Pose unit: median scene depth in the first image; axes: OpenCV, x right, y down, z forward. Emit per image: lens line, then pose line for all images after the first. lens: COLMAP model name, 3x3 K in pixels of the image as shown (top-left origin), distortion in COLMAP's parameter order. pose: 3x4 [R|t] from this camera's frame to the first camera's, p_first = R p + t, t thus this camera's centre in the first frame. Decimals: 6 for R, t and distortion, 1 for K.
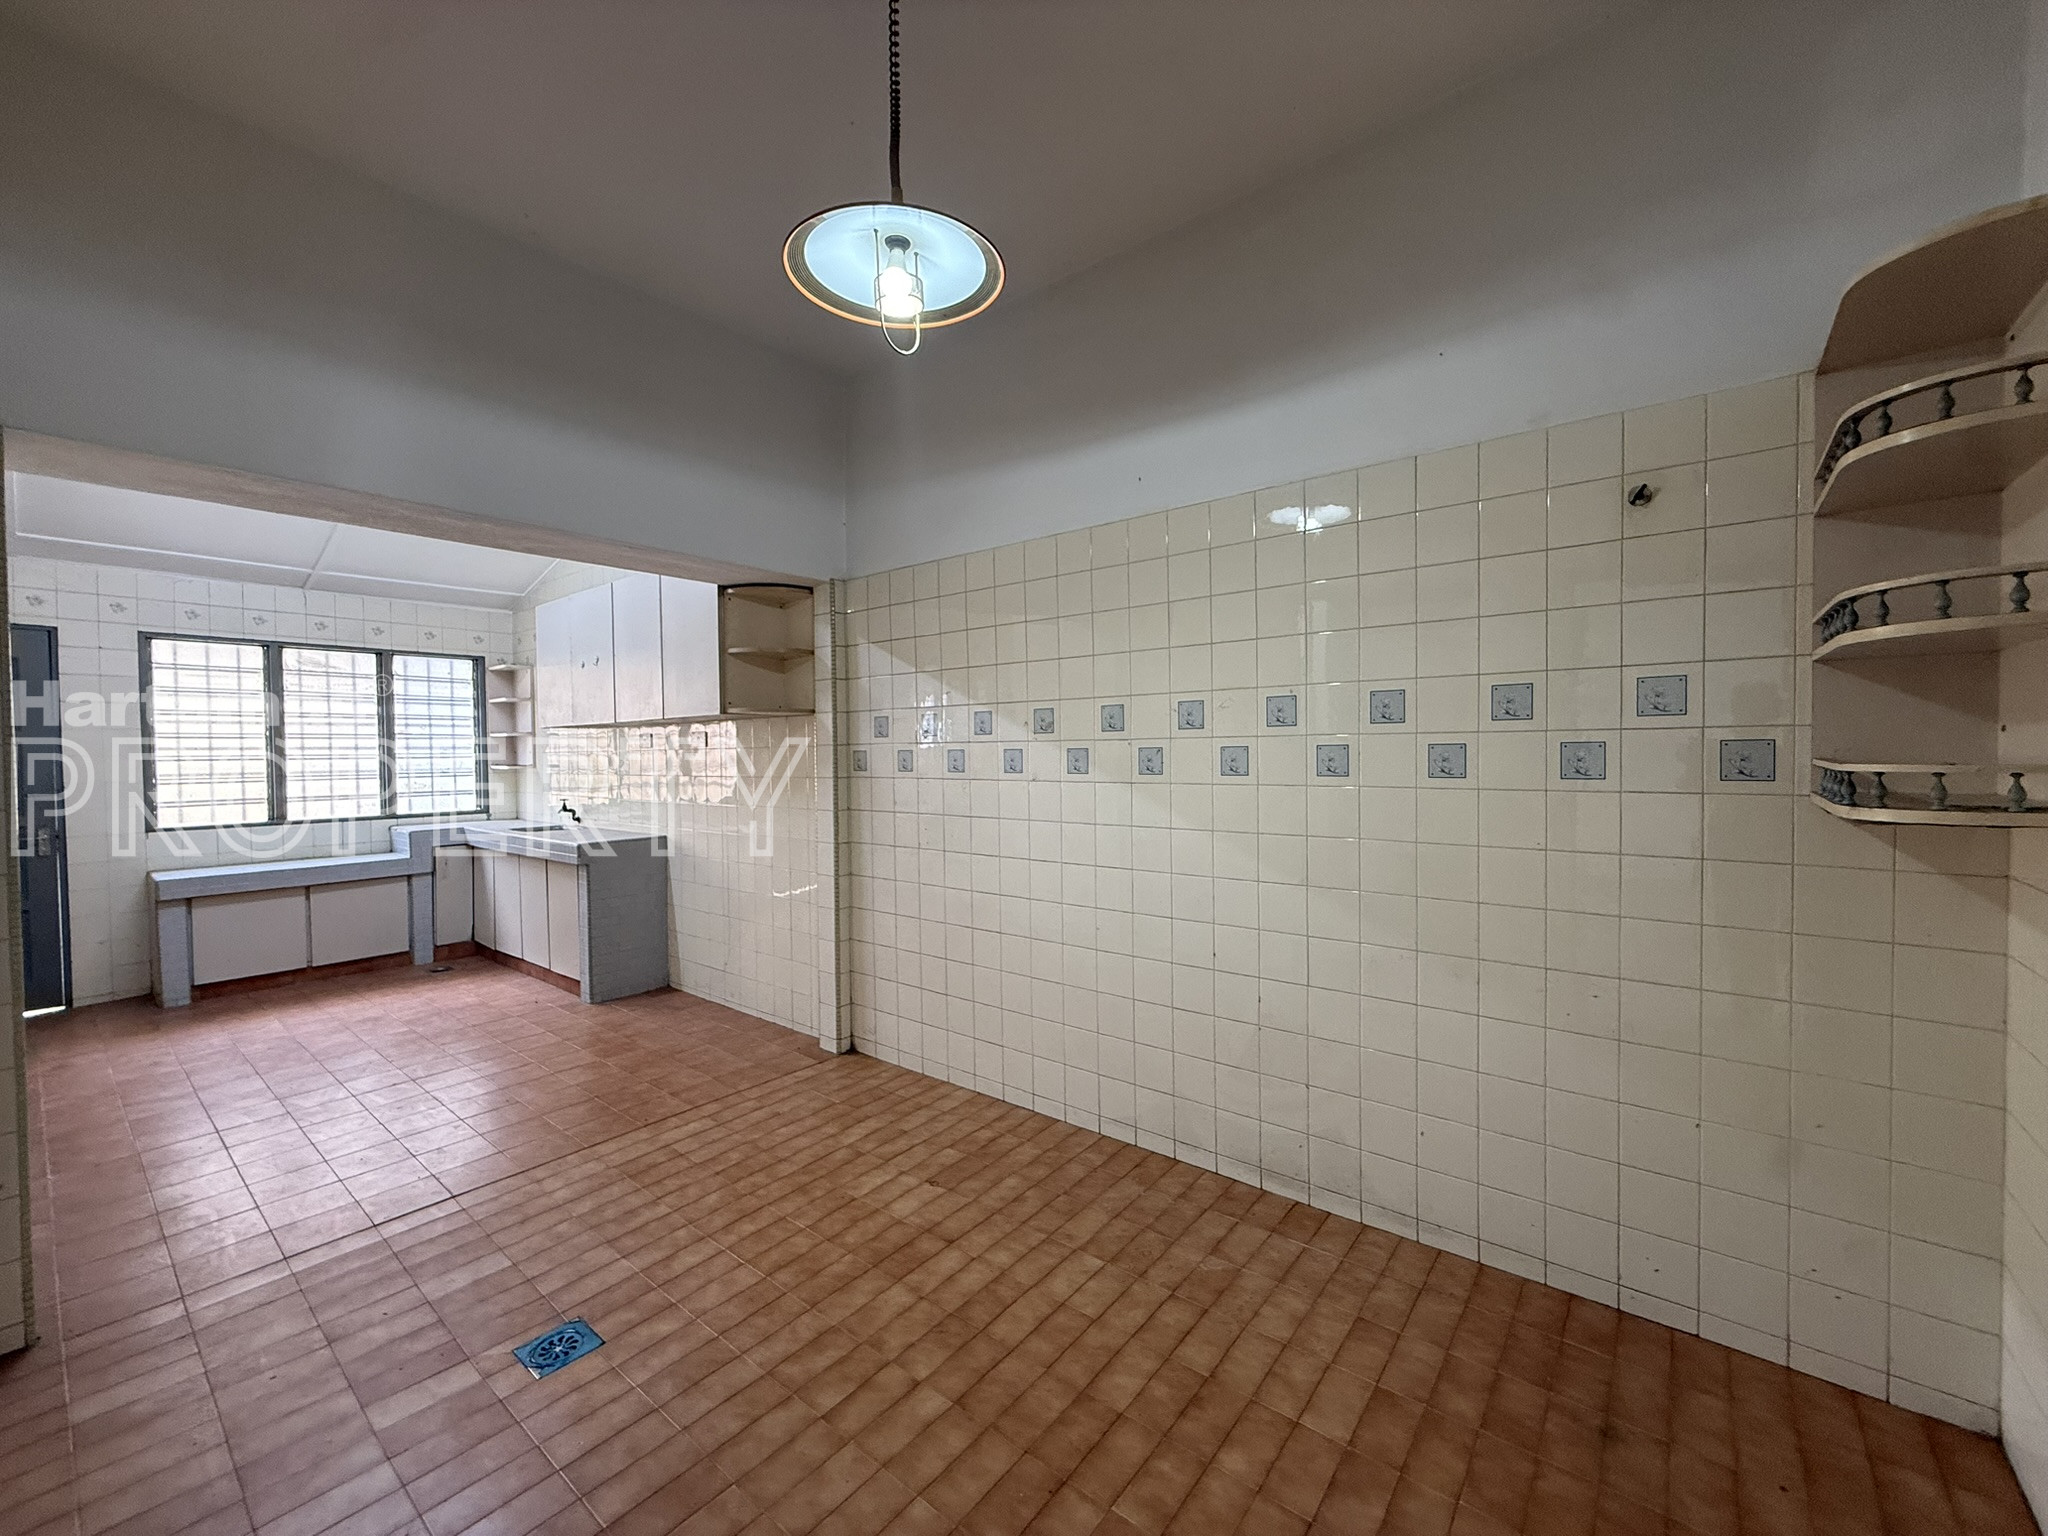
lens RADIAL K [[819.8, 0, 1012.6], [0, 819.8, 765.7], [0, 0, 1]] dist [-0.000815, 0.000929]
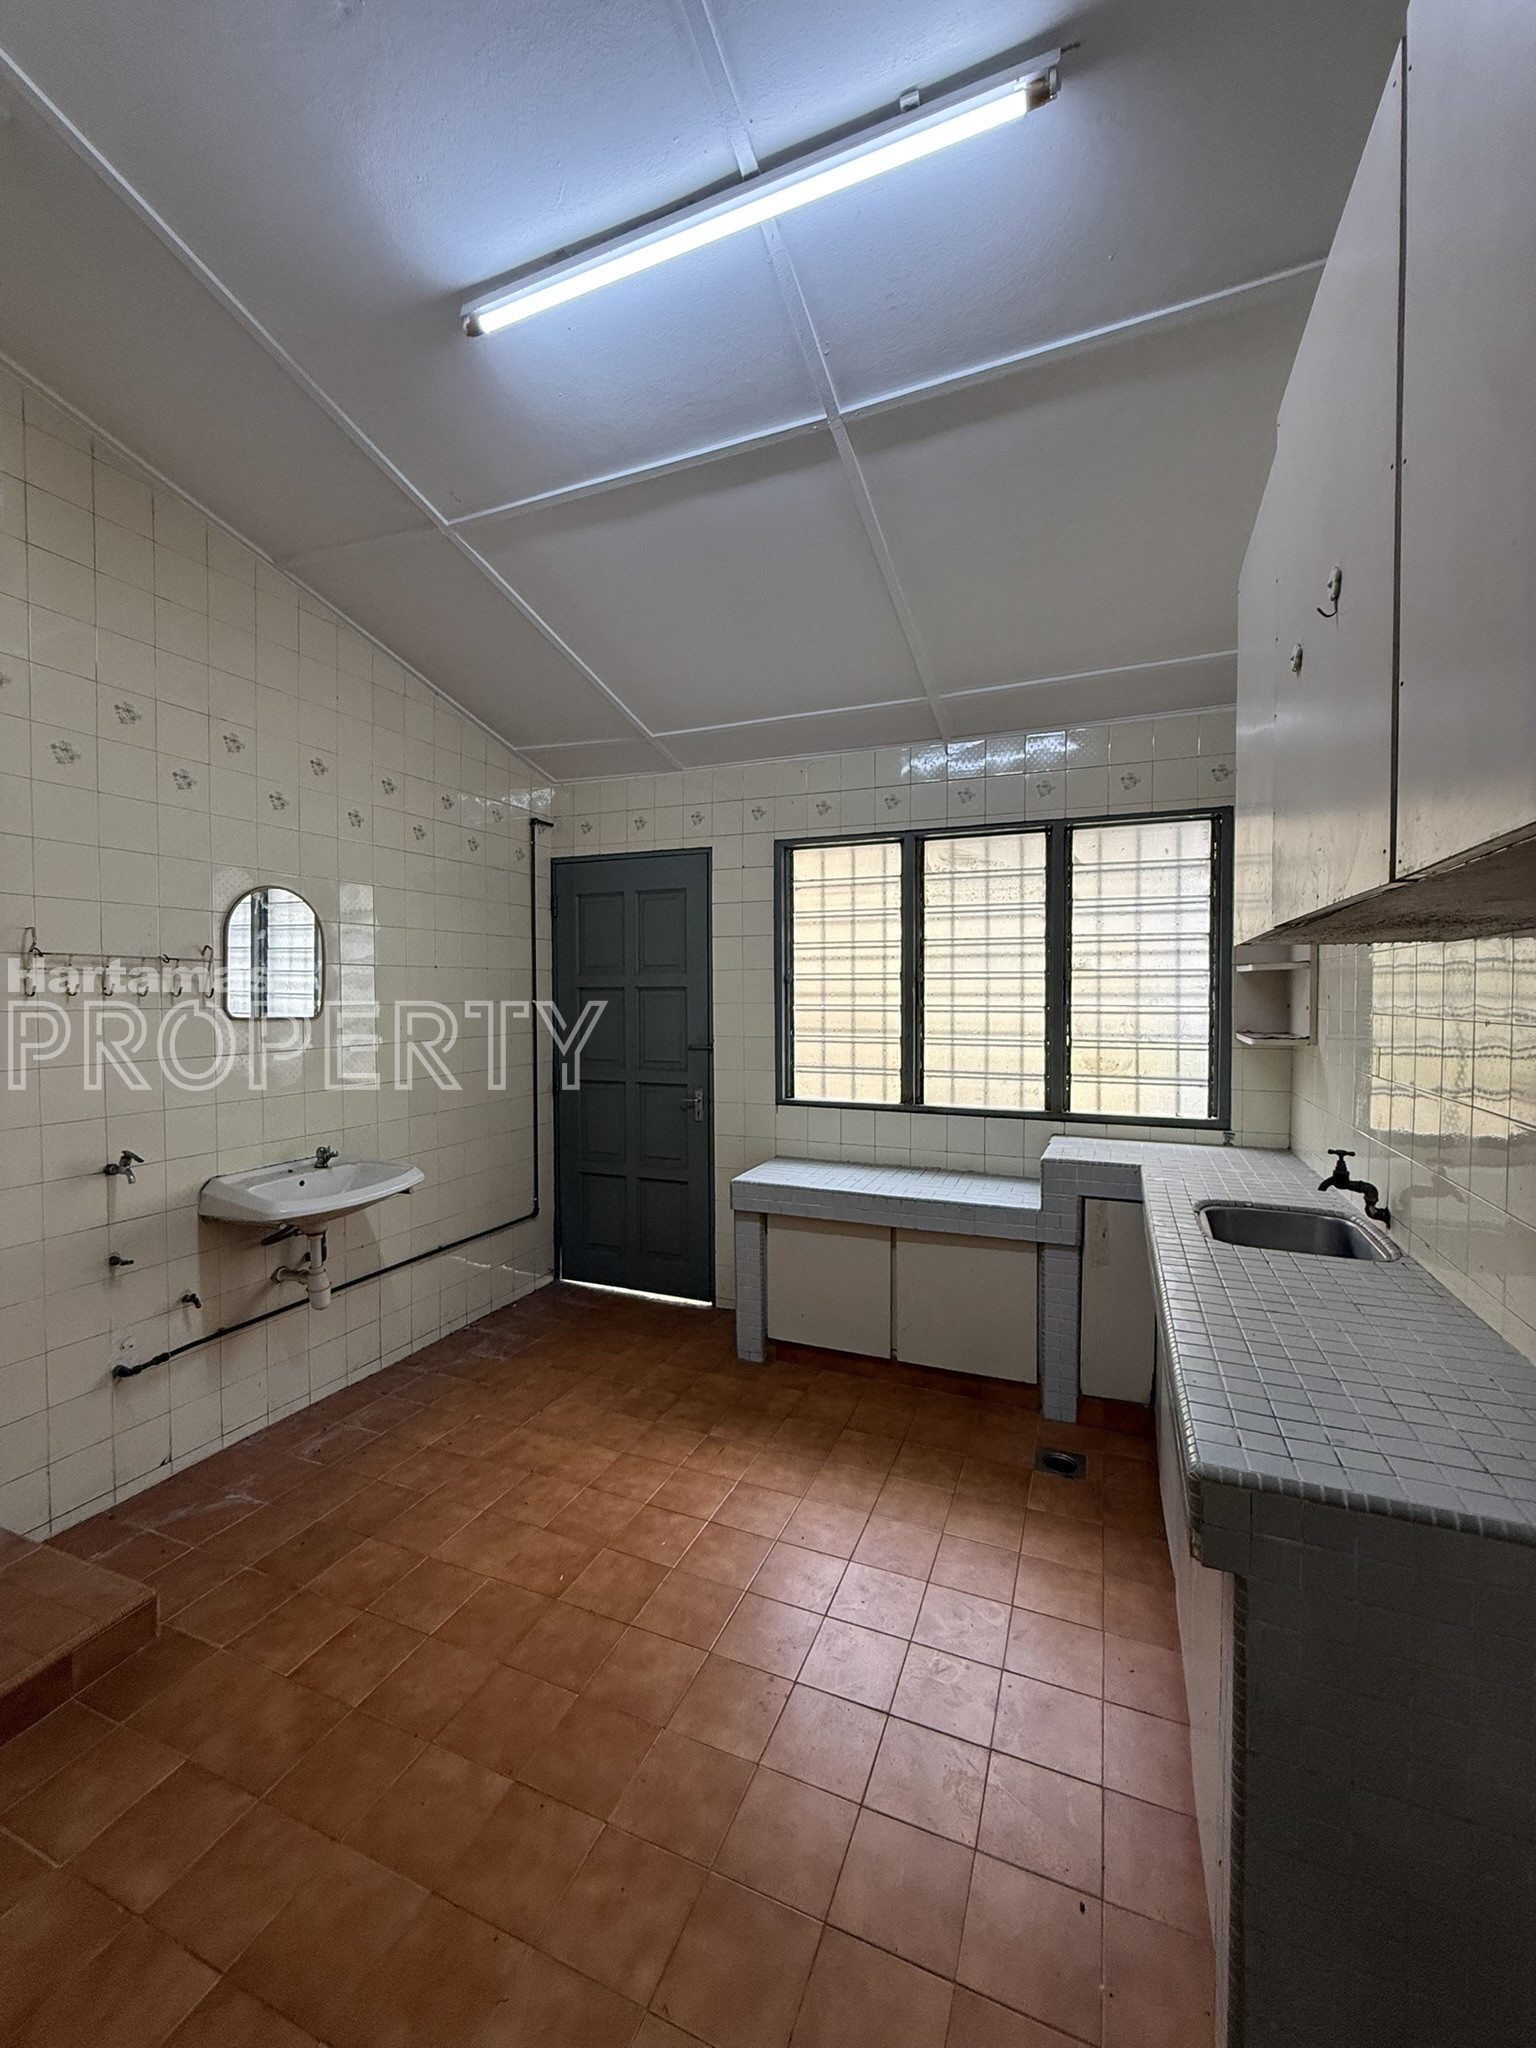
lens RADIAL K [[819.8, 0, 763.3], [0, 819.8, 1013.7], [0, 0, 1]] dist [-0.000815, 0.000929]
pose [[0.288344, 0.031742, -0.957000, -0.525636], [-0.022263, 0.999402, 0.026441, -0.036021], [0.957268, 0.013682, 0.288879, 1.210465]]
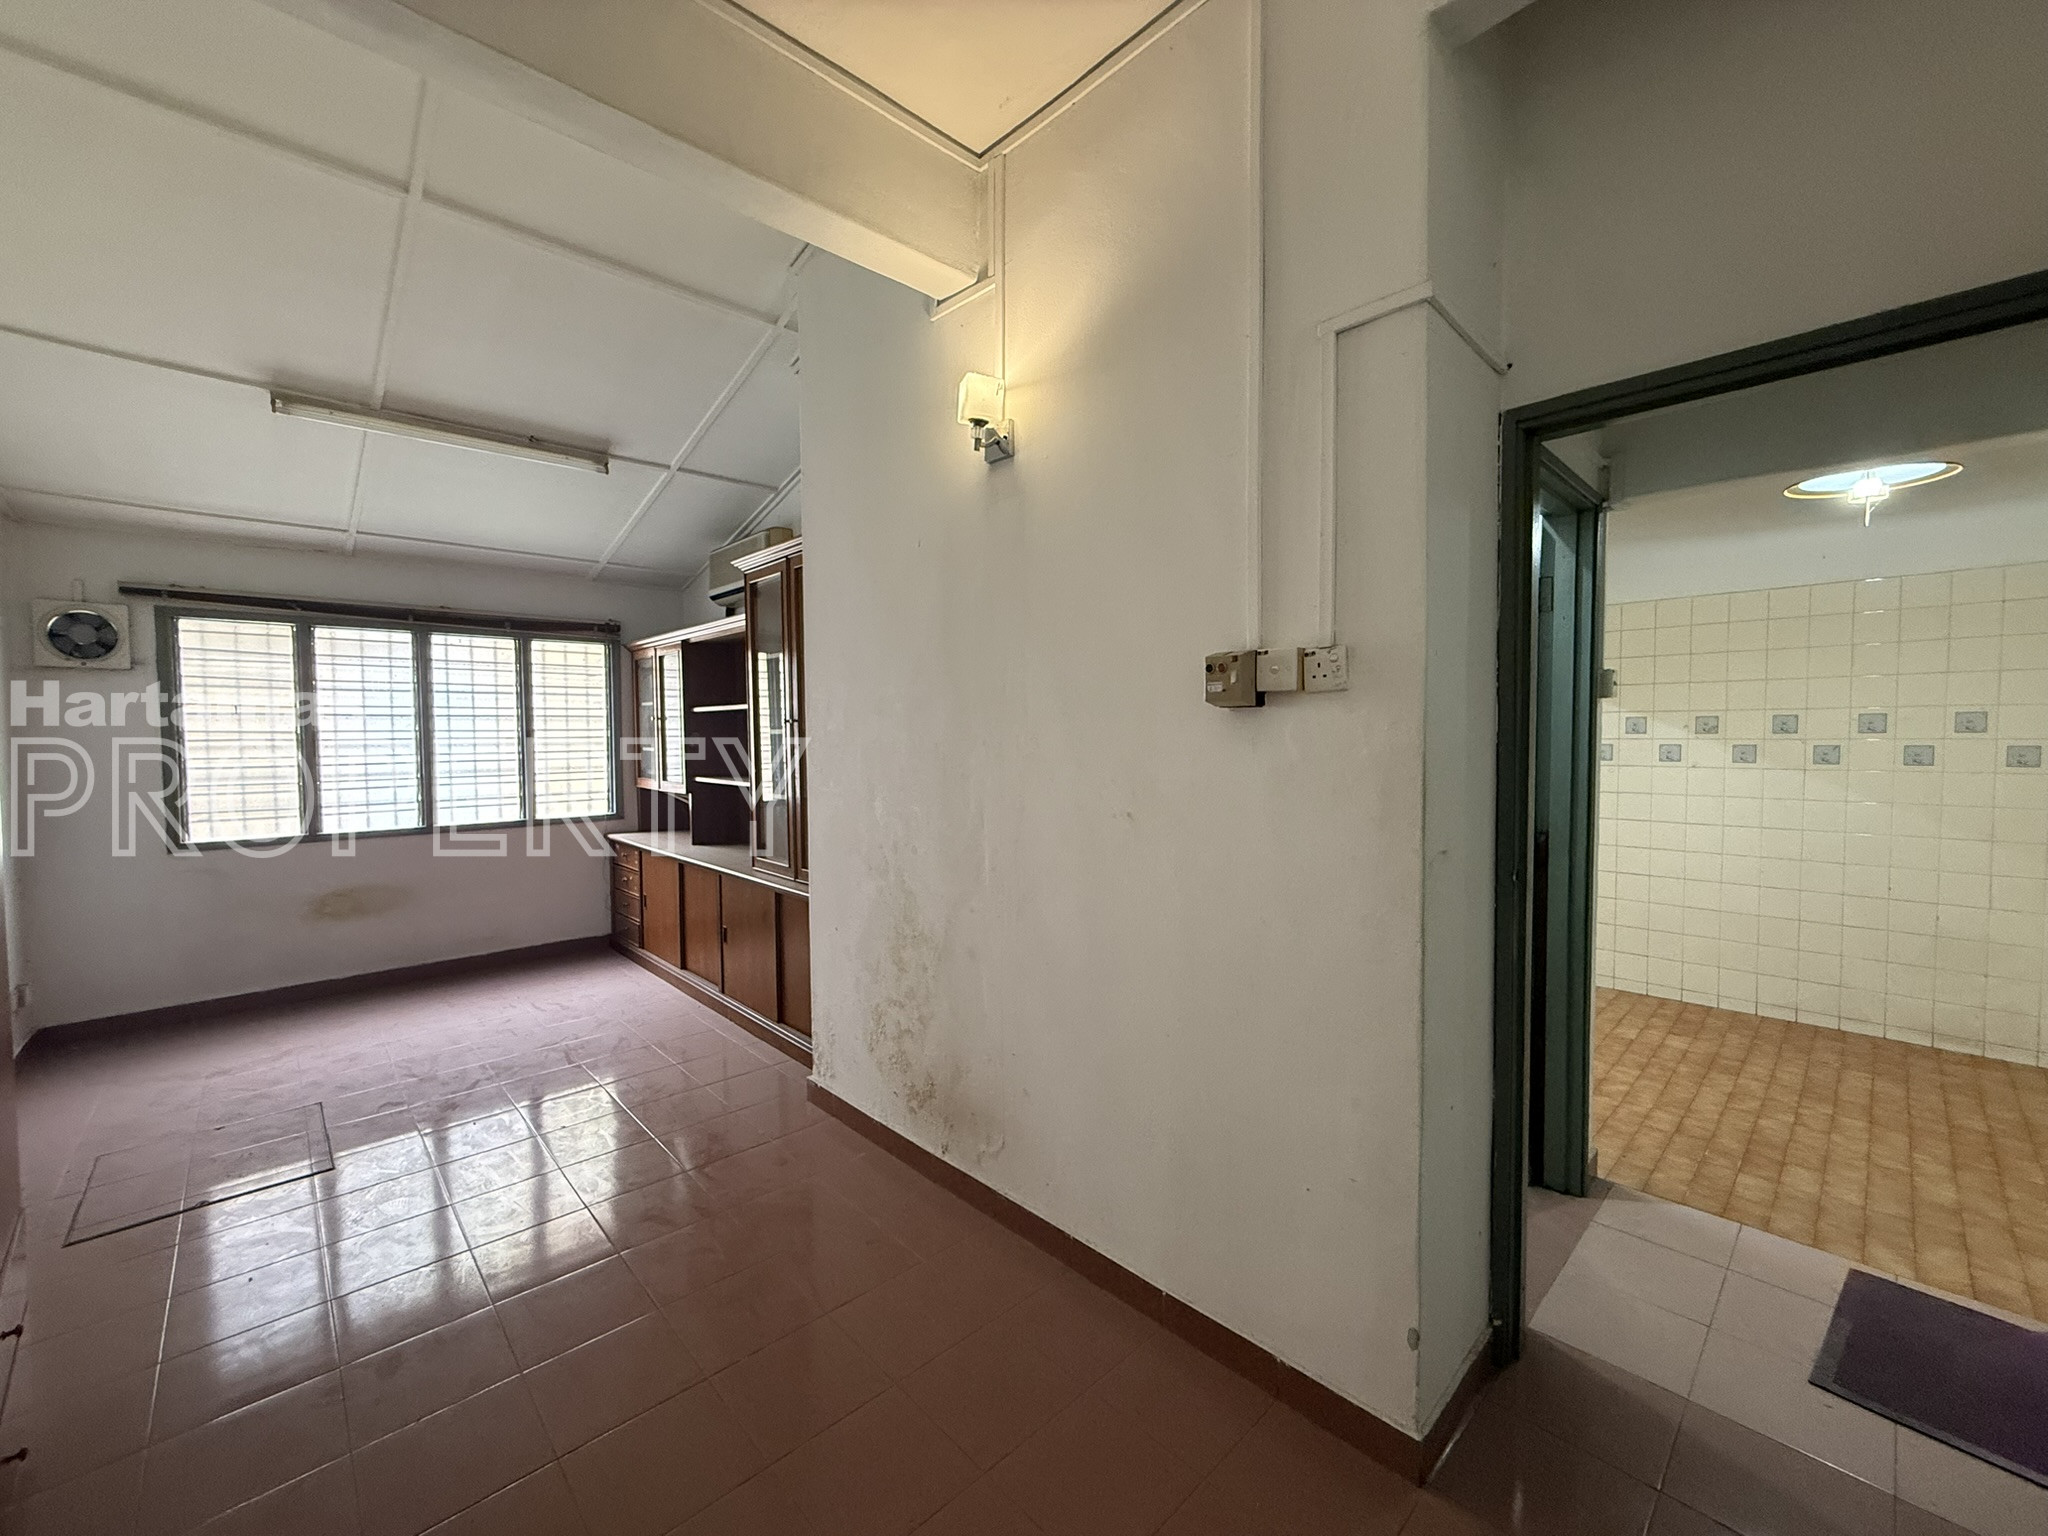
lens RADIAL K [[819.8, 0, 1016.1], [0, 819.8, 765.1], [0, 0, 1]] dist [-0.000815, 0.000929]
pose [[0.991546, 0.008108, -0.129504, -0.956356], [-0.005153, 0.999719, 0.023134, -0.012201], [0.129656, -0.022271, 0.991309, -0.552538]]
